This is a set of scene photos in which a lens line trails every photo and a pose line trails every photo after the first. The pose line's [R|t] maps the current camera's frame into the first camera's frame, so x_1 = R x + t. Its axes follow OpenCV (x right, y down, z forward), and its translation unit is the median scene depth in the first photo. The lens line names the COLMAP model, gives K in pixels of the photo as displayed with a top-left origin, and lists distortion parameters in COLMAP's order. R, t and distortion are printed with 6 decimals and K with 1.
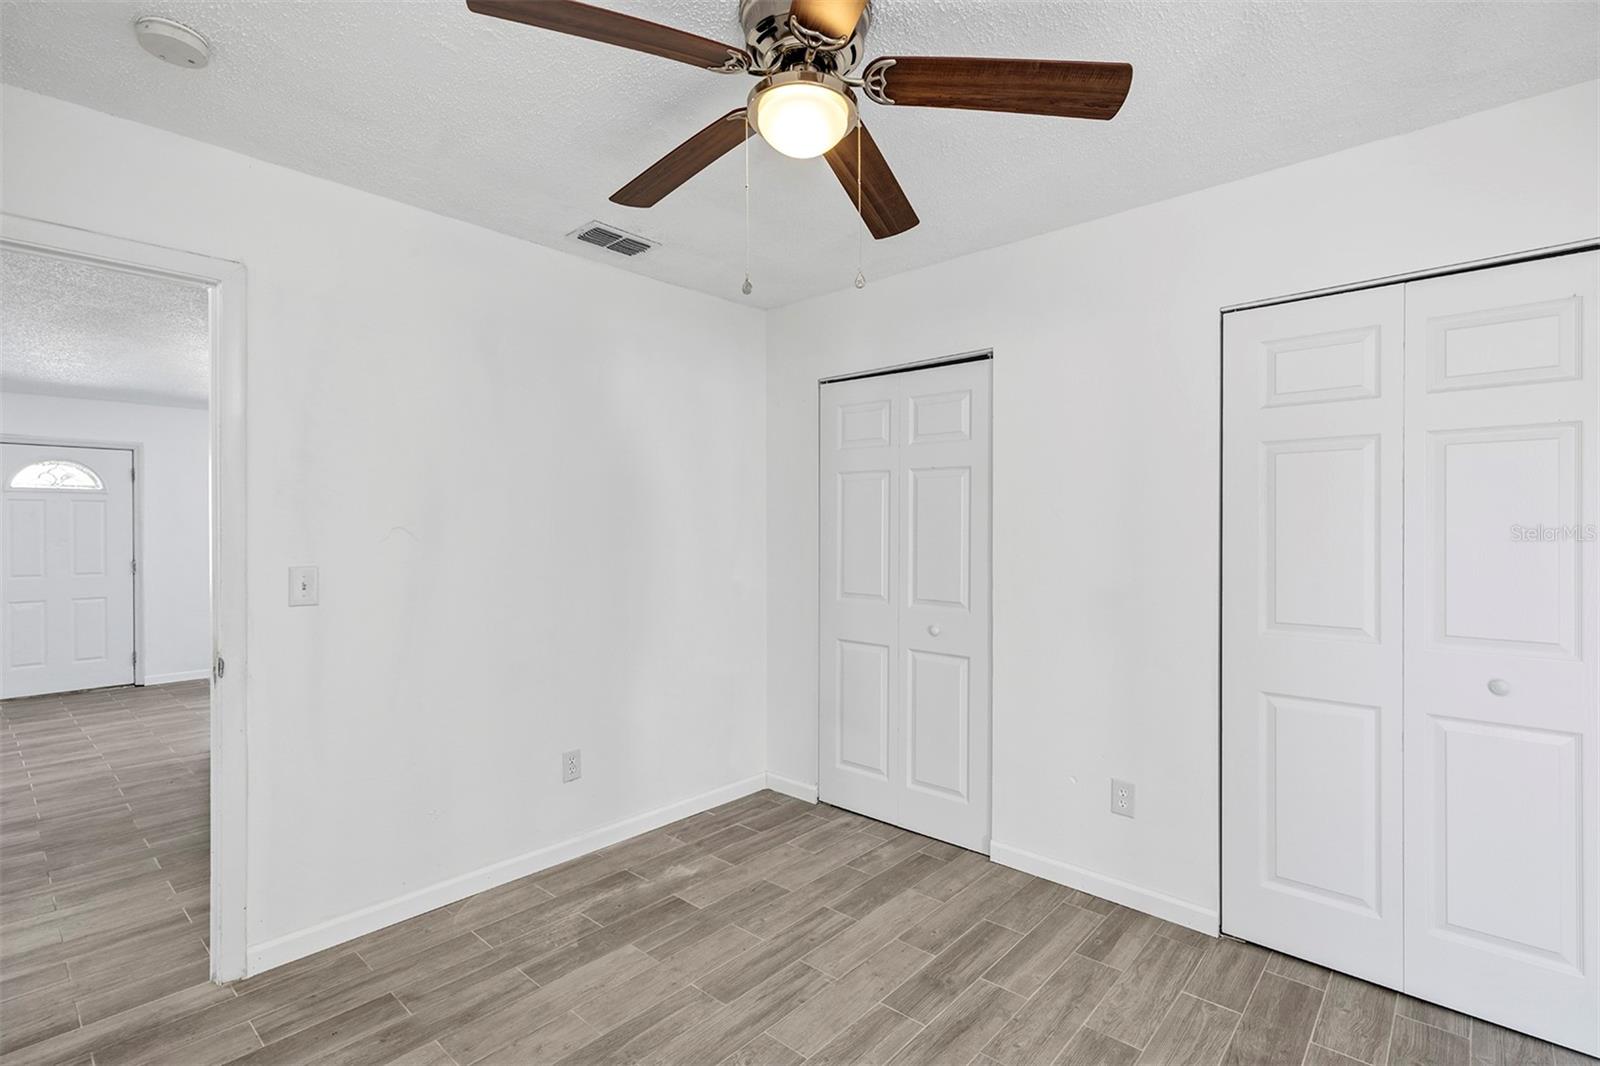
lens RADIAL K [[744.1, 0, 806.1], [0, 744.1, 525.6], [0, 0, 1]] dist [0.011266, -0.000220]
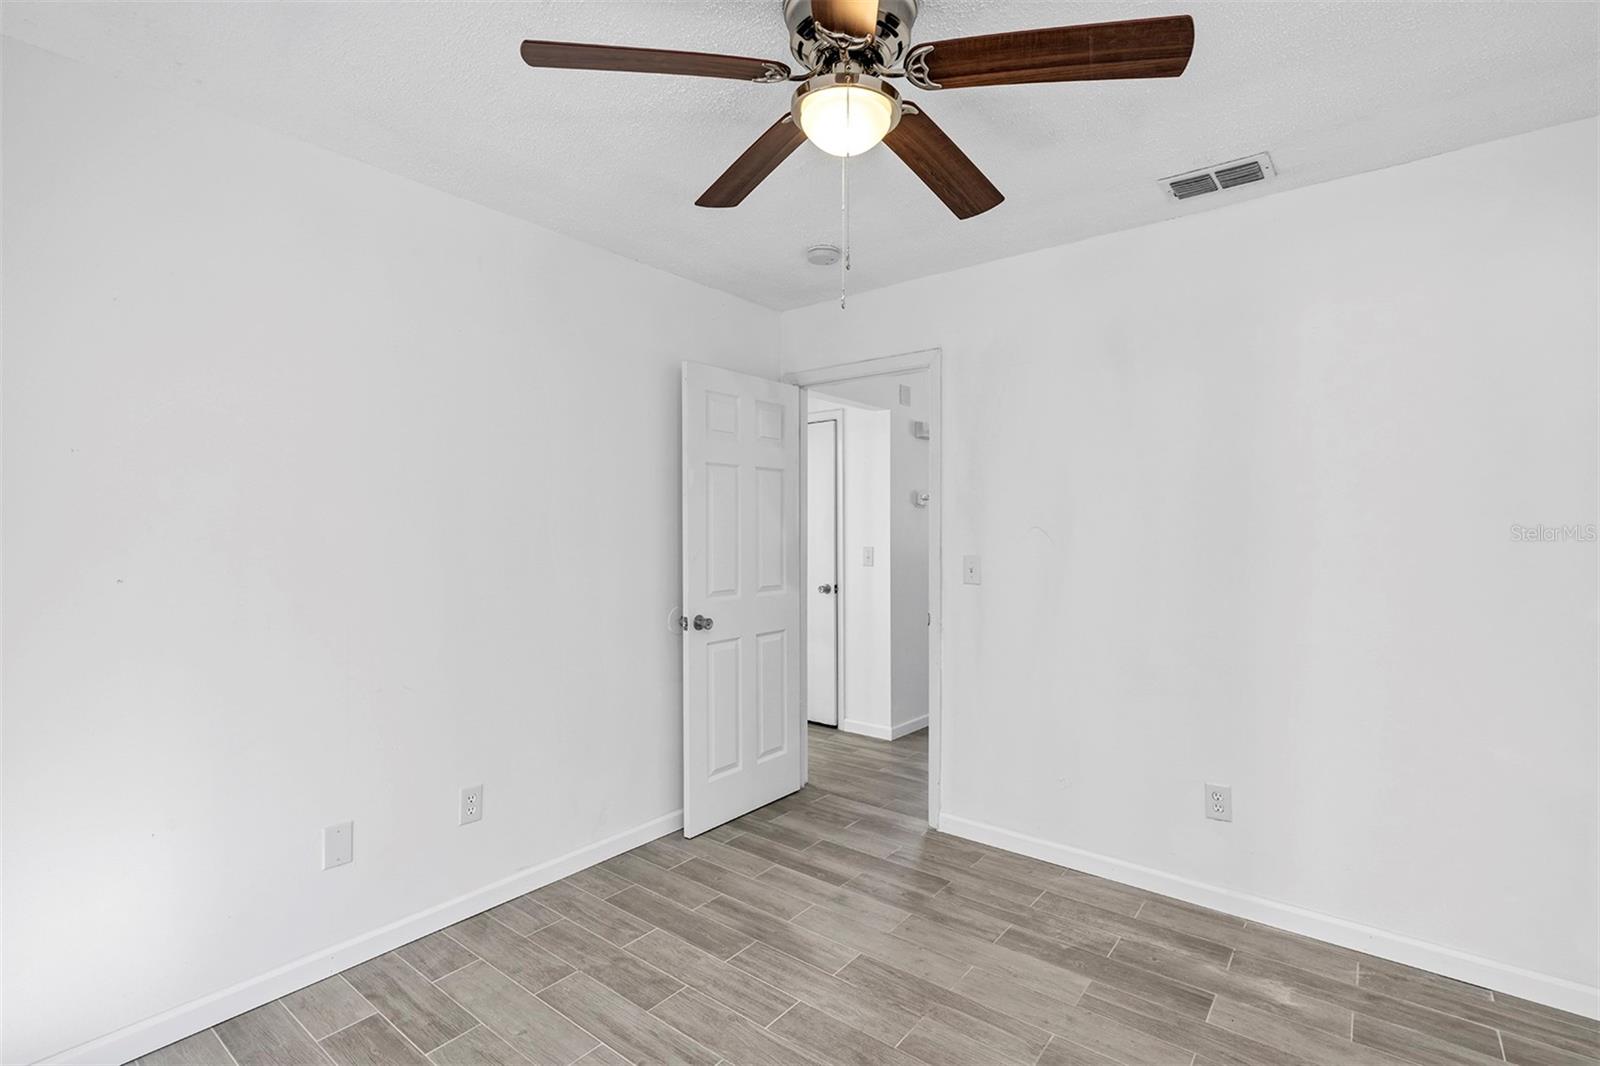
lens RADIAL K [[744.1, 0, 786.0], [0, 744.1, 534.2], [0, 0, 1]] dist [0.011266, -0.000220]
pose [[0.067671, 0.009260, -0.997665, 0.652482], [0.000587, 0.999956, 0.009321, 0.003546], [0.997707, -0.001216, 0.067663, 0.564604]]
